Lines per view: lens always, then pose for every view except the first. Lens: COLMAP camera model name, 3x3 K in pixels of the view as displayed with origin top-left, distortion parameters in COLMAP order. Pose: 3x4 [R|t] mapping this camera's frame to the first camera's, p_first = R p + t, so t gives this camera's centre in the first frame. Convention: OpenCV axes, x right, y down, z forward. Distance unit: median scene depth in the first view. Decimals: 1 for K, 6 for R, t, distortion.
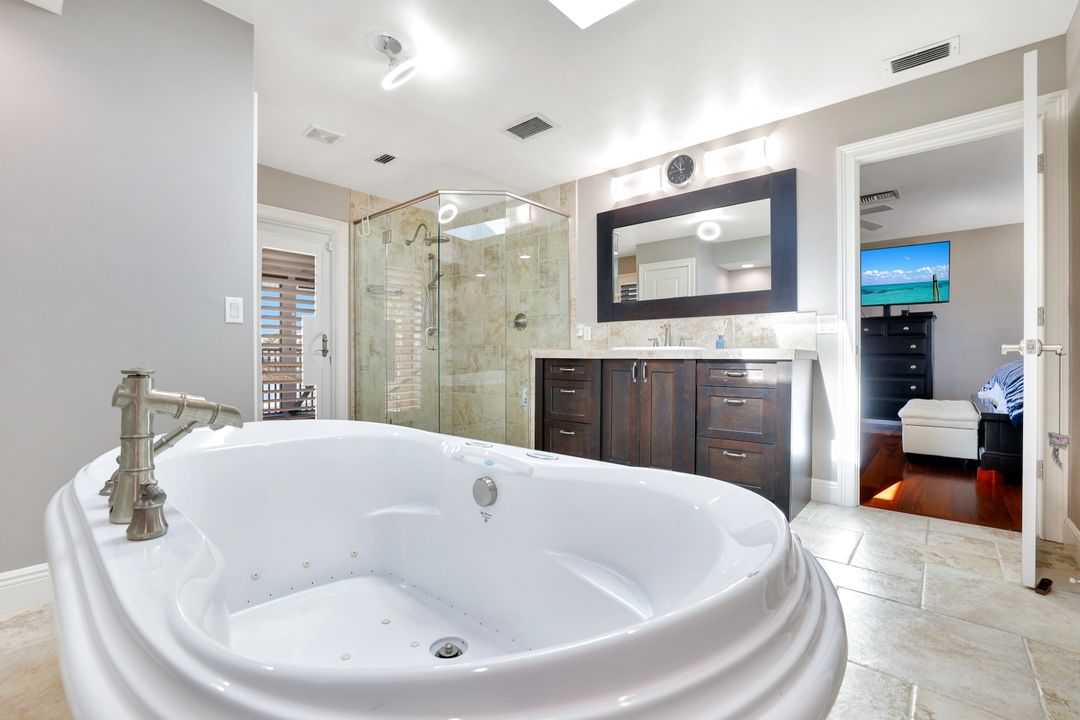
lens RADIAL K [[465.4, 0, 538.5], [0, 465.4, 358.4], [0, 0, 1]] dist [0.001936, 0.000199]
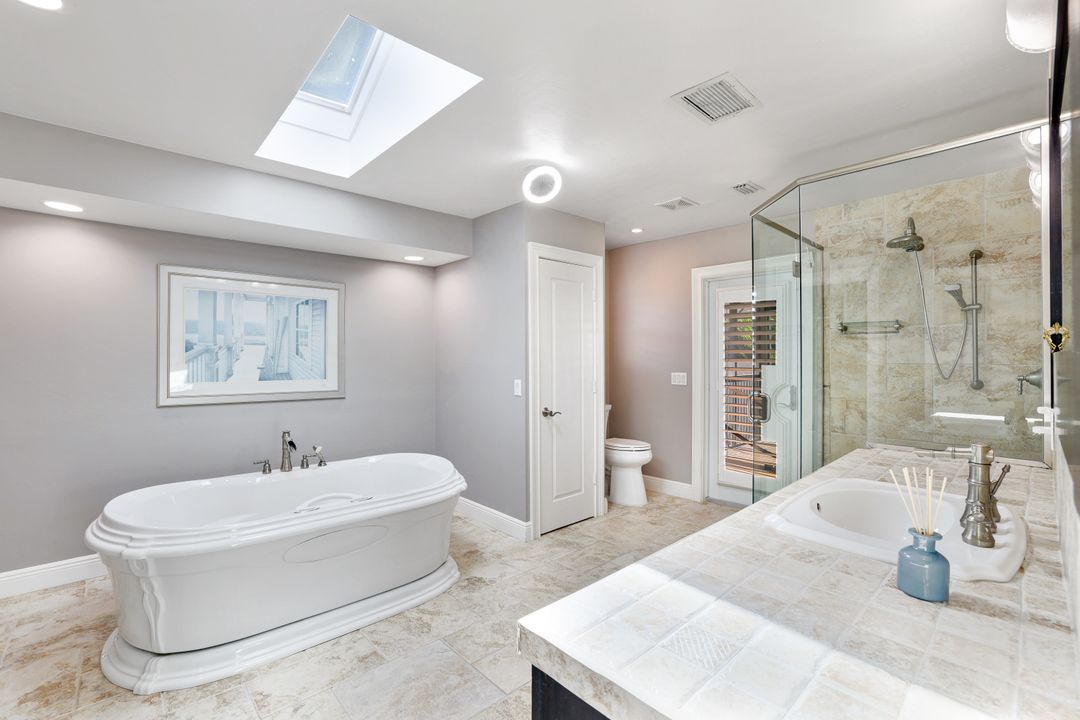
lens RADIAL K [[465.4, 0, 537.9], [0, 465.4, 357.7], [0, 0, 1]] dist [0.001936, 0.000199]
pose [[-0.108660, -0.005709, -0.994063, 0.471828], [-0.004638, 0.999976, -0.005236, -0.095880], [0.994068, 0.004042, -0.108684, 0.592438]]
